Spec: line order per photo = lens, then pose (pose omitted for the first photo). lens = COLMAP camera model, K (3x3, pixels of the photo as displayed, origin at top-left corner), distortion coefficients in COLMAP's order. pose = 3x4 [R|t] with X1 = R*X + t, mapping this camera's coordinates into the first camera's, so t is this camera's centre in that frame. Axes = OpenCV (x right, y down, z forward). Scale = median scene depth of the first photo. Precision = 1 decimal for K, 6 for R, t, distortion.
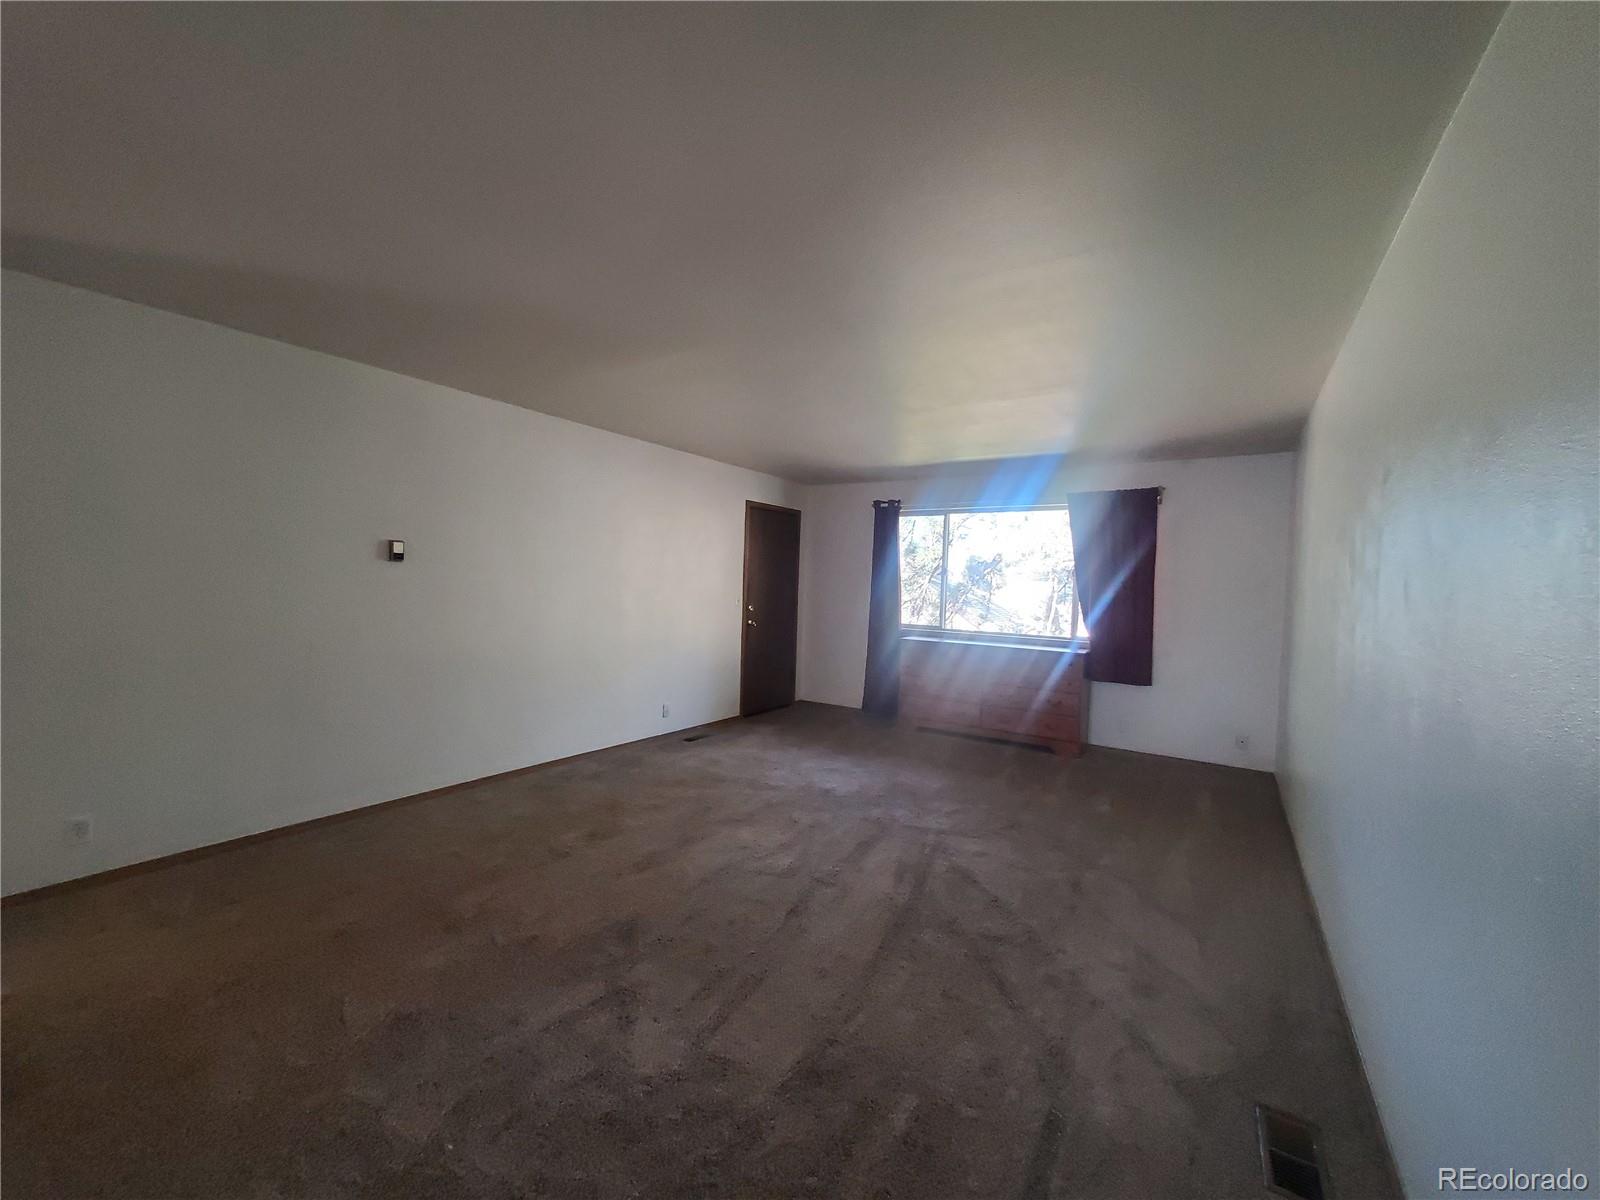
lens RADIAL K [[636.6, 0, 800.0], [0, 636.6, 600.0], [0, 0, 1]] dist [0.013486, 0.000002]
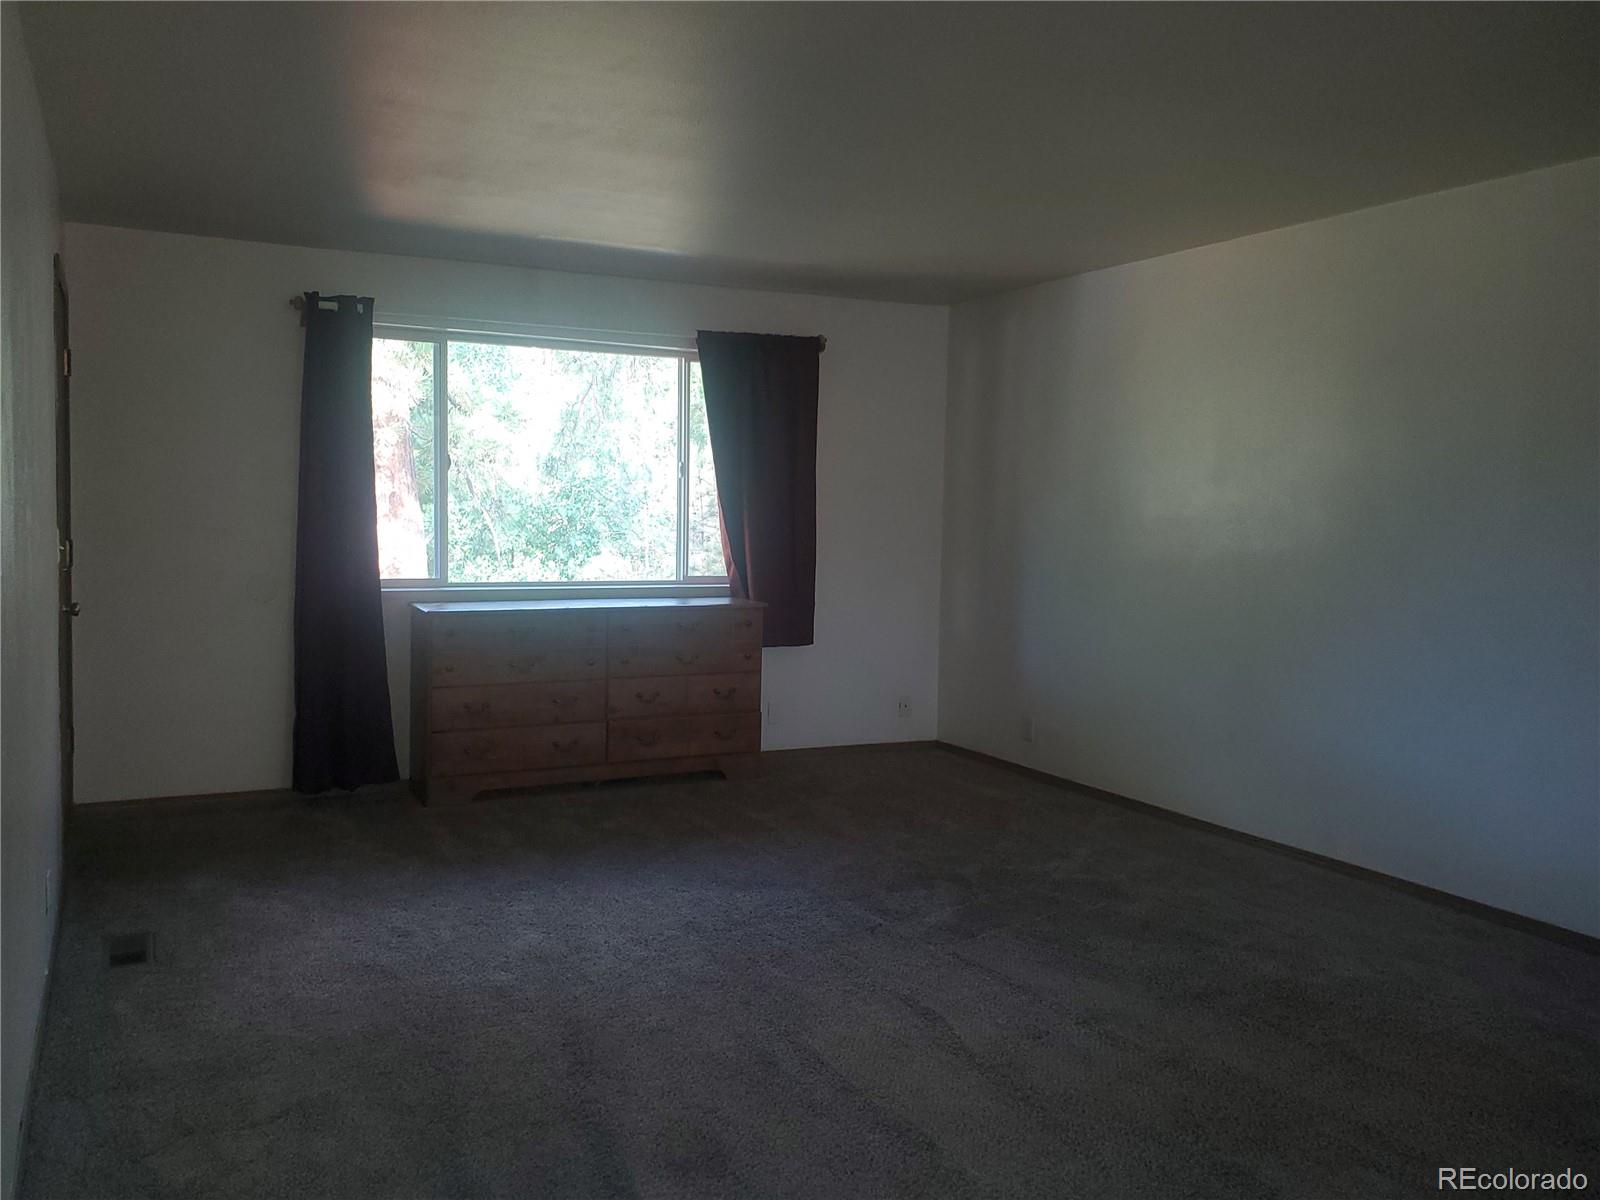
lens RADIAL K [[1340.0, 0, 755.5], [0, 1340.0, 564.2], [0, 0, 1]] dist [0.041021, -0.014984]
pose [[0.504360, -0.060171, 0.861395, -0.819387], [0.021158, 0.998131, 0.057334, -0.033565], [-0.863234, -0.010691, 0.504690, 0.465763]]
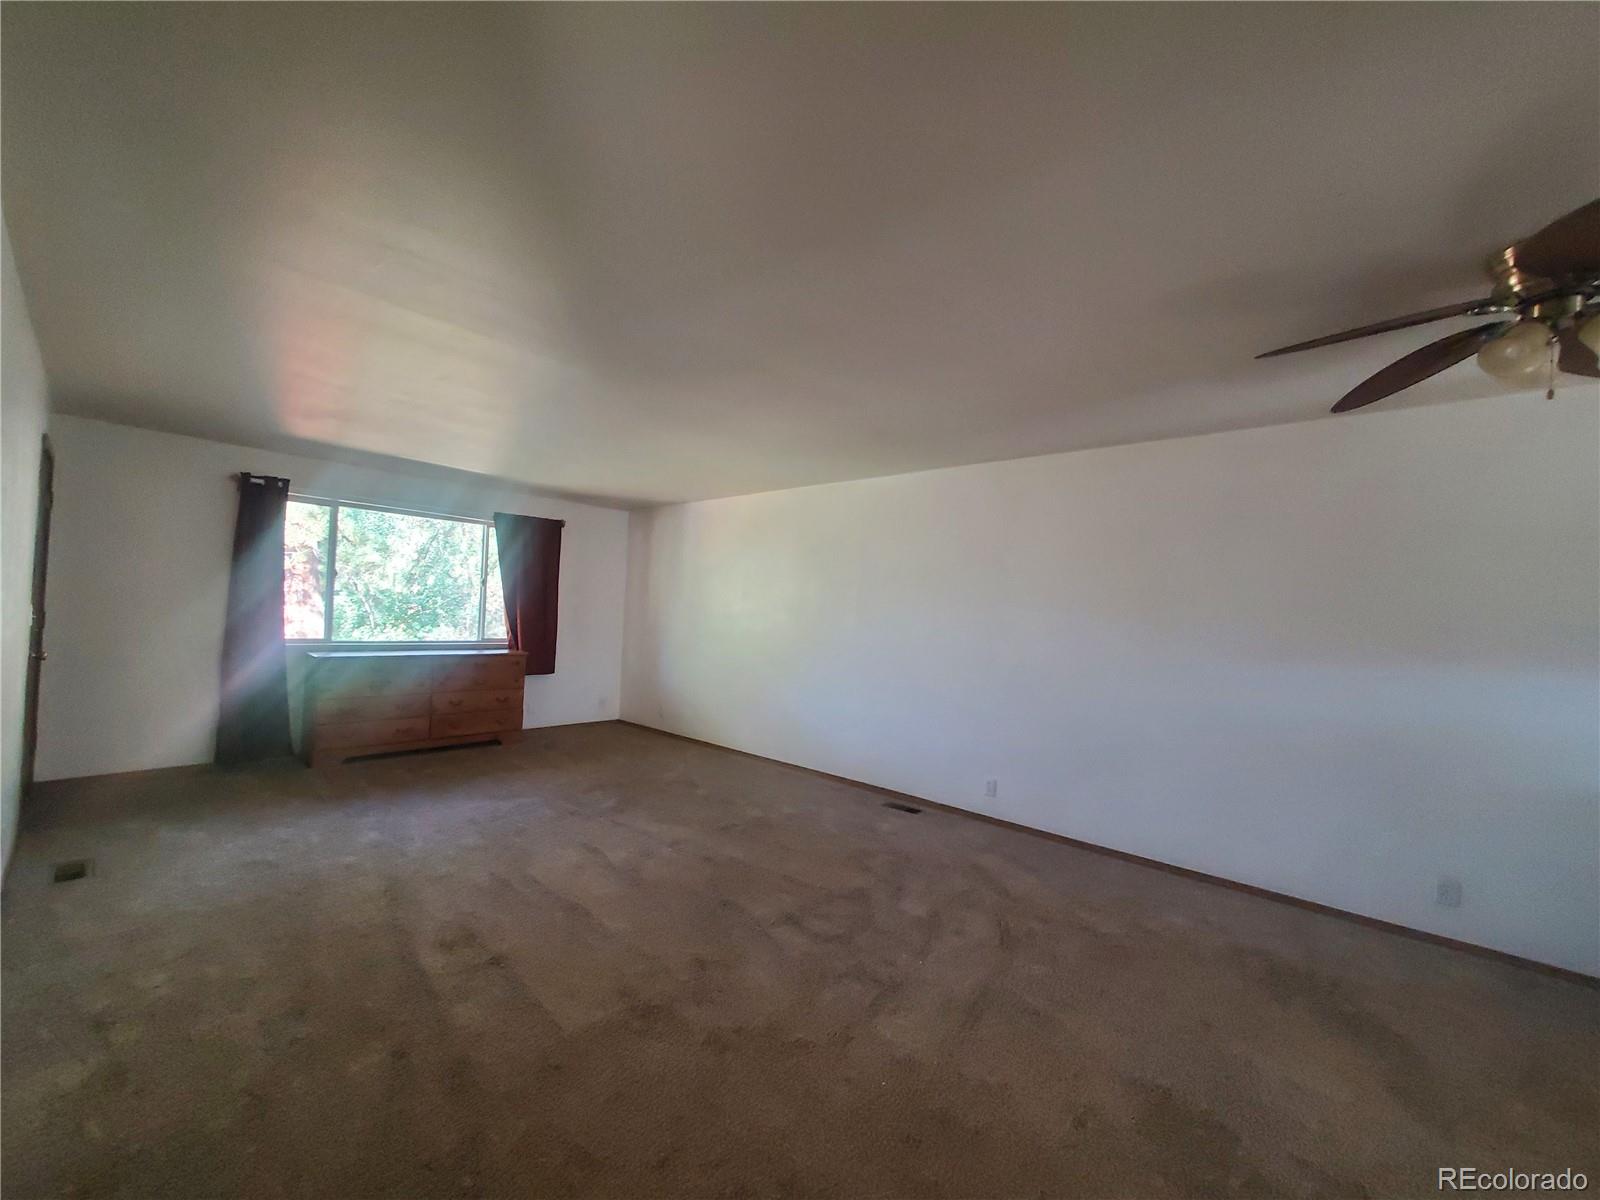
lens RADIAL K [[641.6, 0, 800.0], [0, 641.6, 600.0], [0, 0, 1]] dist [0.011326, -0.000818]
pose [[0.143365, -0.004376, 0.989660, -0.840122], [-0.011897, 0.999910, 0.006145, -0.034518], [-0.989598, -0.012655, 0.143300, 0.414923]]
